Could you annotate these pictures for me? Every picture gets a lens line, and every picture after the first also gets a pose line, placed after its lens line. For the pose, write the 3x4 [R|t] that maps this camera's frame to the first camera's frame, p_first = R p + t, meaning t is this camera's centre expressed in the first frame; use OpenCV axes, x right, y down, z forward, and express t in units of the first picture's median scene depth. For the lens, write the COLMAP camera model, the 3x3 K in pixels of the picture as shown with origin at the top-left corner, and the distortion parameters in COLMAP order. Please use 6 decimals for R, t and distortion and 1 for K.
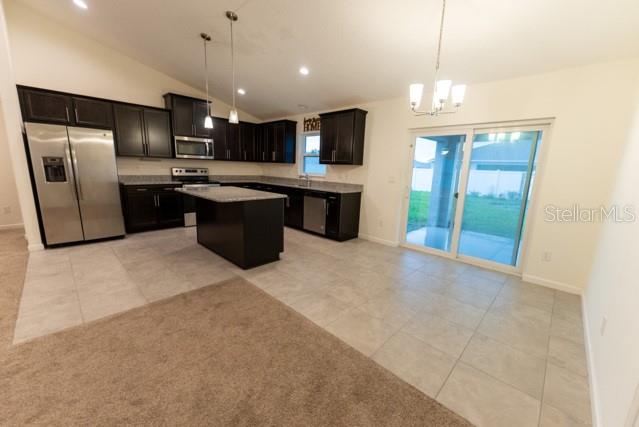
lens RADIAL K [[255.0, 0, 322.6], [0, 255.0, 213.4], [0, 0, 1]] dist [0.002295, 0.001004]
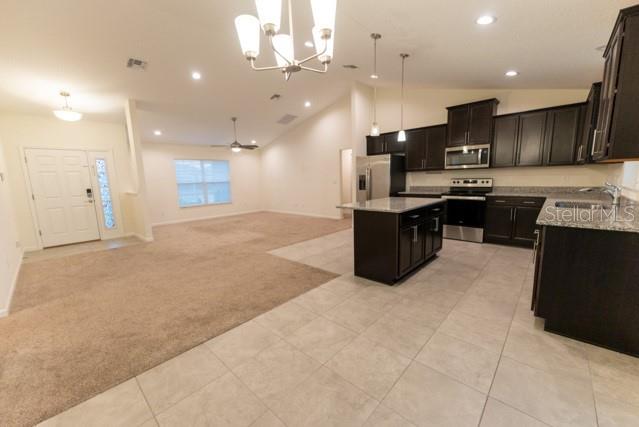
lens RADIAL K [[255.0, 0, 319.3], [0, 255.0, 213.7], [0, 0, 1]] dist [0.002295, 0.001004]
pose [[0.016077, 0.107875, -0.994034, 0.488640], [-0.152372, 0.982816, 0.104193, -0.078746], [0.988192, 0.149788, 0.032238, 0.537686]]
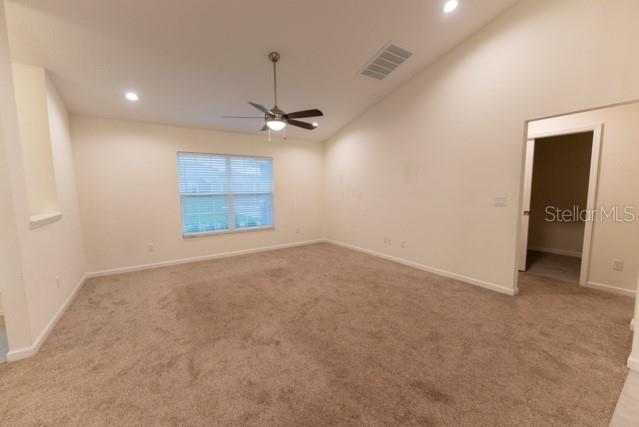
lens RADIAL K [[255.0, 0, 317.4], [0, 255.0, 212.9], [0, 0, 1]] dist [0.002295, 0.001004]
pose [[-0.216565, 0.060941, -0.974364, -0.401163], [-0.175579, 0.979345, 0.100277, -0.078245], [0.960350, 0.192795, -0.201392, 0.335141]]
